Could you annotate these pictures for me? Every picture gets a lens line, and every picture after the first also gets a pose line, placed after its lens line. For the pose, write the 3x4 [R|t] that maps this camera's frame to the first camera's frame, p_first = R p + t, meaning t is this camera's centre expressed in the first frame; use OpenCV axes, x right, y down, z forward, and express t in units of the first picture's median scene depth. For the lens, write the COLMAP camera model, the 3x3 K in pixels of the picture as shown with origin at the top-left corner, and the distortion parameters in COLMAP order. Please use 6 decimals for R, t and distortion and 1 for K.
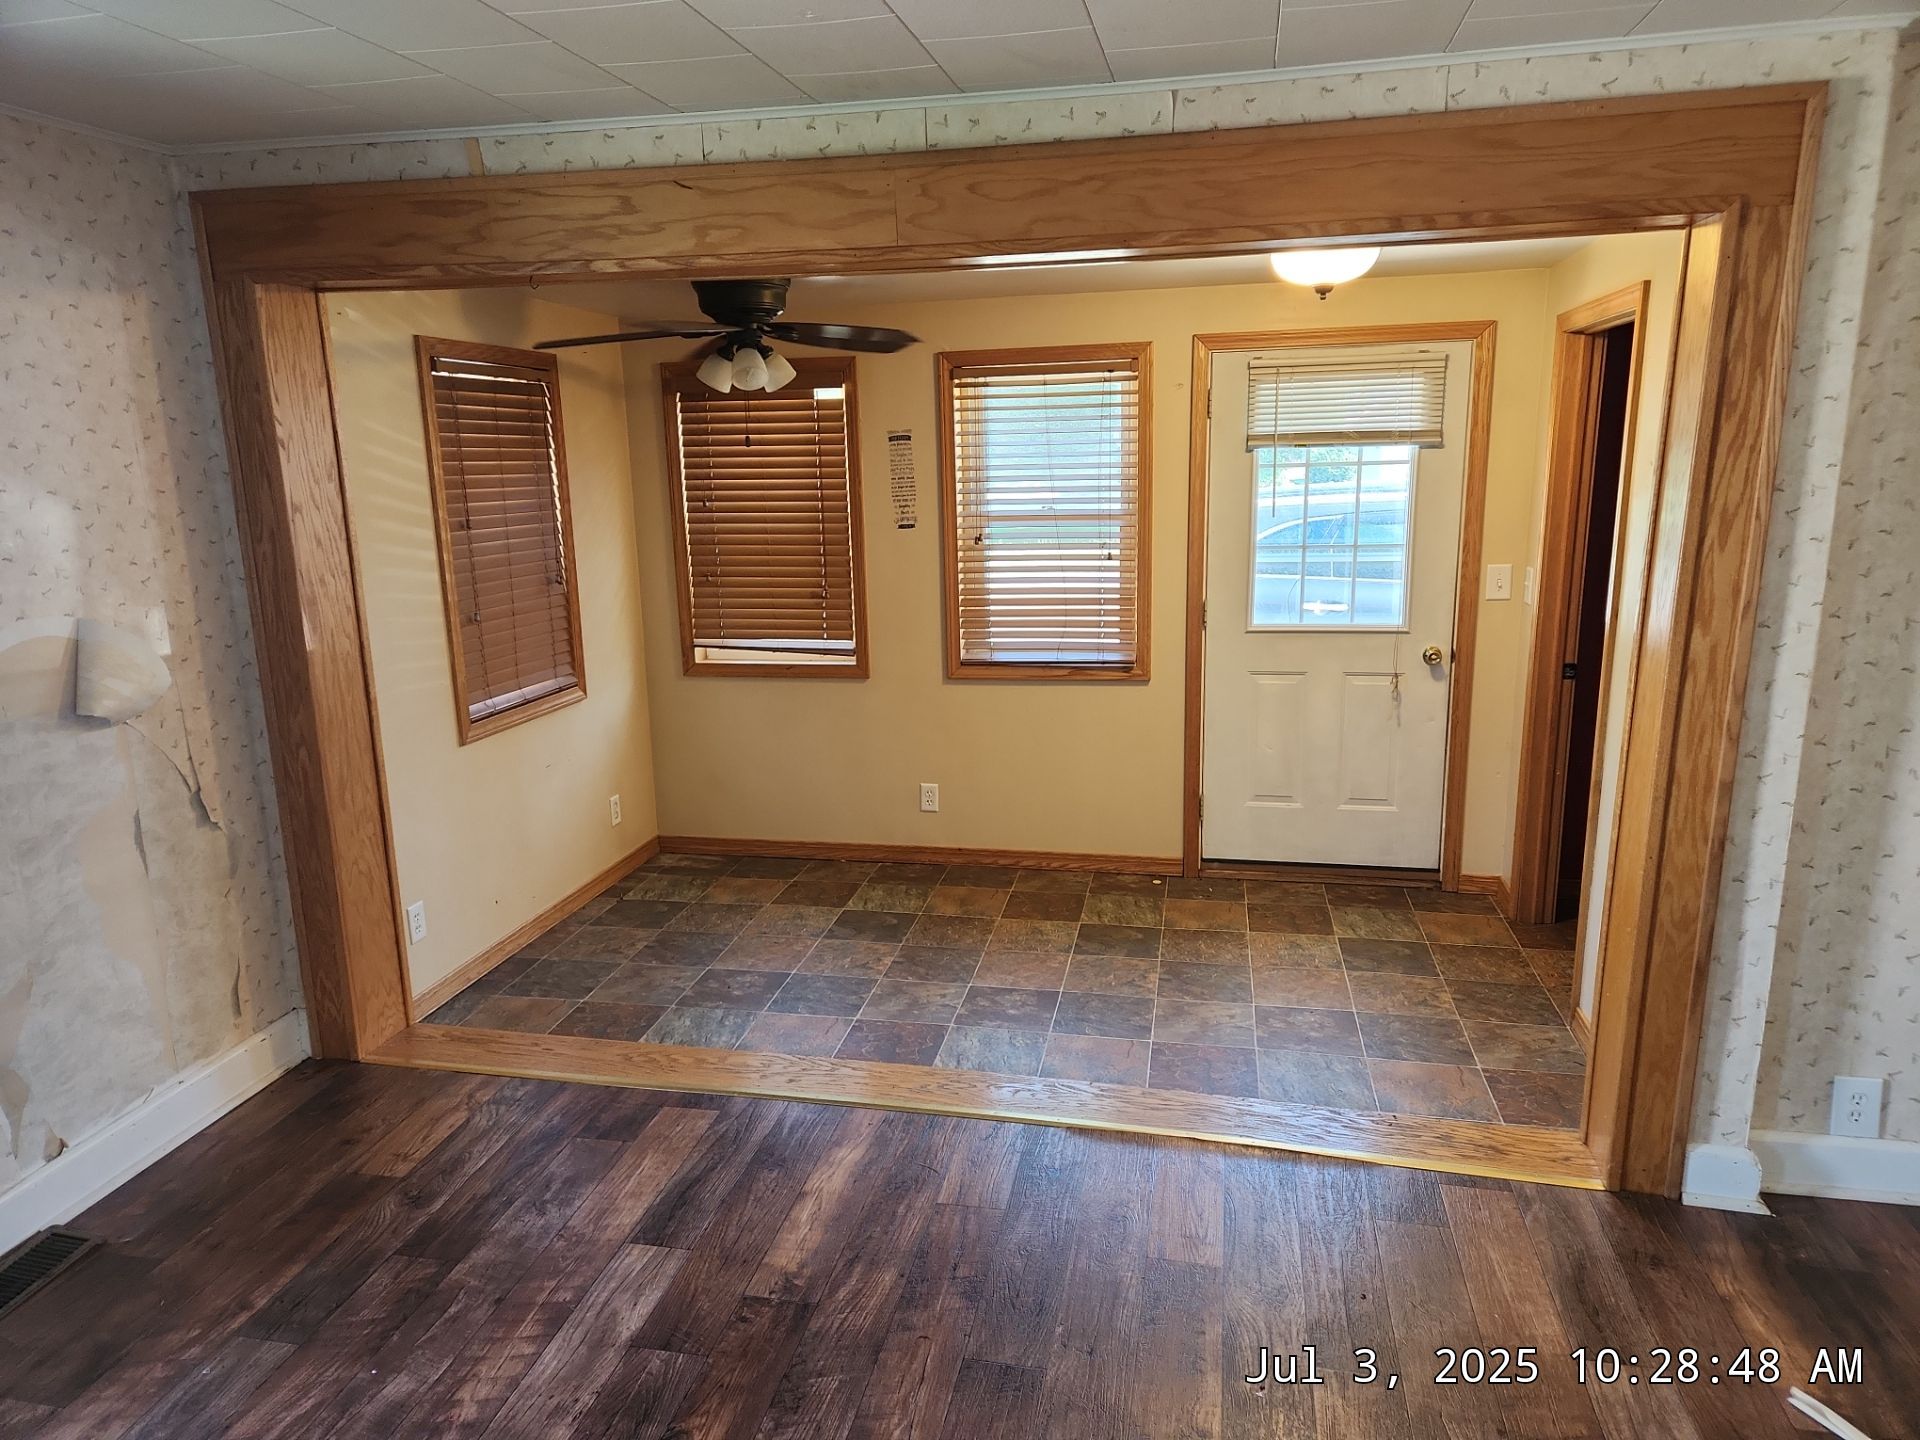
lens RADIAL K [[1267.6, 0, 959.8], [0, 1267.6, 737.2], [0, 0, 1]] dist [0.061932, -0.050922]
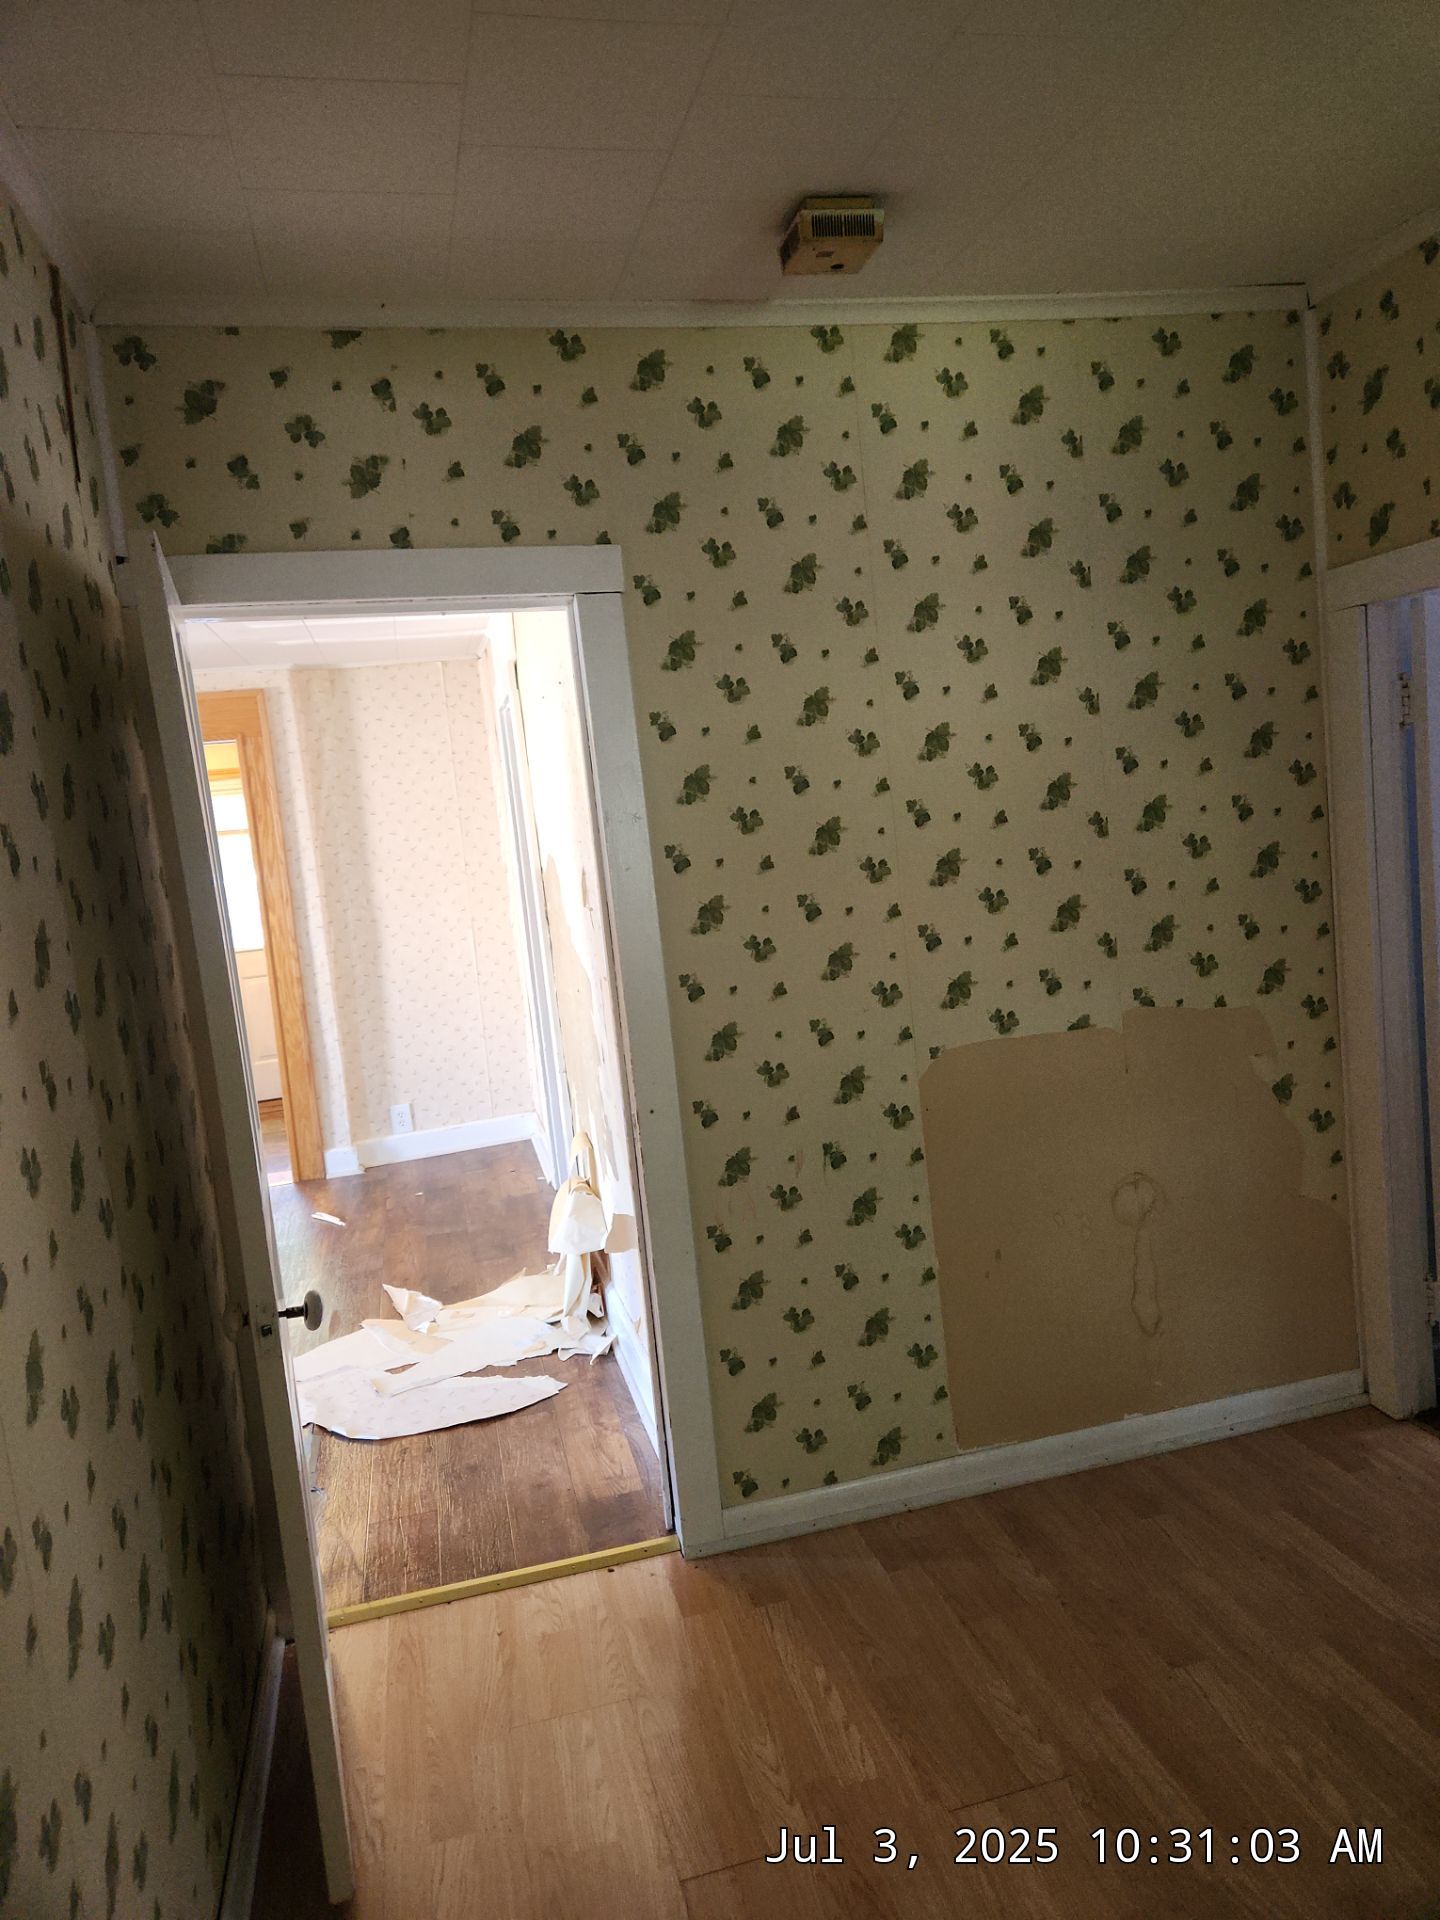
lens RADIAL K [[1267.6, 0, 708.7], [0, 1267.6, 952.8], [0, 0, 1]] dist [0.061932, -0.050922]
pose [[0.895942, -0.121970, 0.427095, 0.335634], [0.175626, 0.980479, -0.088415, 0.364796], [-0.407974, 0.154224, 0.899873, -1.516097]]
